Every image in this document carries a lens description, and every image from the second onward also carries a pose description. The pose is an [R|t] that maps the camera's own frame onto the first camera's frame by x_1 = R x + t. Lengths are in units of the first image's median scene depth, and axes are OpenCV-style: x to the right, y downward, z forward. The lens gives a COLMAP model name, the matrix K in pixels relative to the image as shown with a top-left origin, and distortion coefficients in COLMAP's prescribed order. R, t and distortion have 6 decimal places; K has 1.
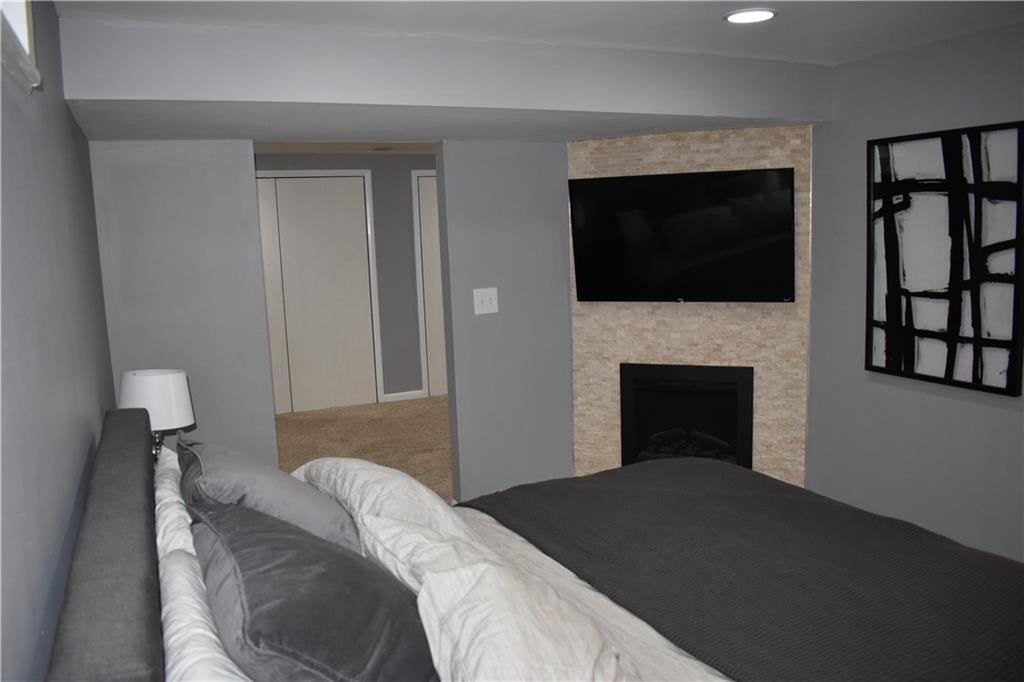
lens RADIAL K [[790.3, 0, 512.0], [0, 790.3, 341.0], [0, 0, 1]] dist [-0.078407, -0.007261]
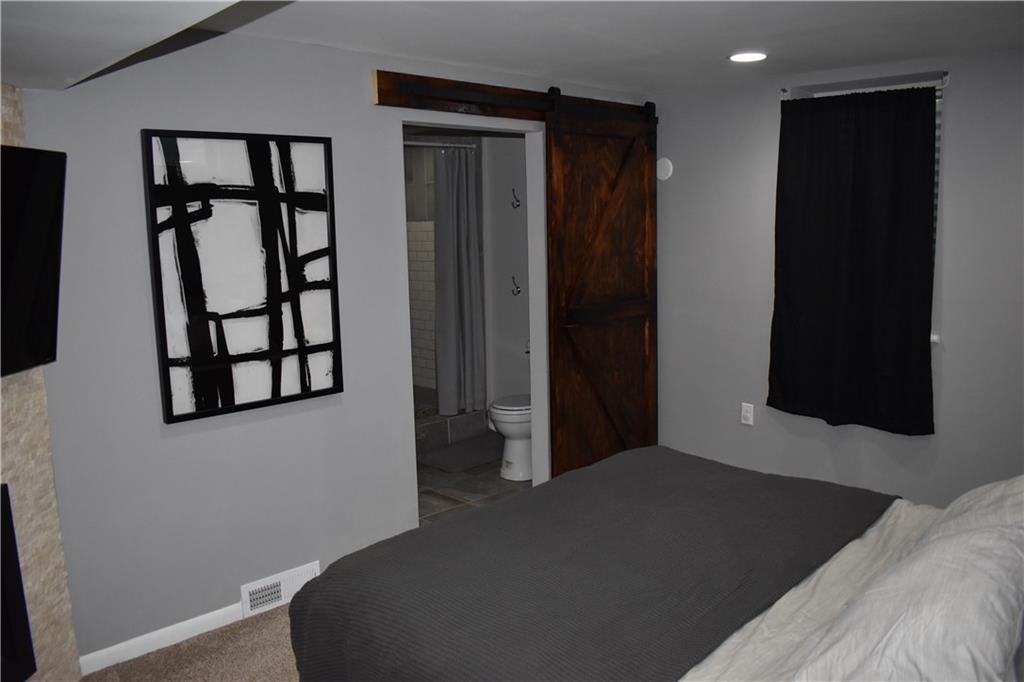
lens RADIAL K [[790.3, 0, 512.0], [0, 790.3, 341.0], [0, 0, 1]] dist [-0.078407, -0.007261]
pose [[-0.317590, -0.096091, 0.943347, -0.434145], [0.168689, 0.973257, 0.155929, -0.121607], [-0.933103, 0.208654, -0.292888, 1.005925]]
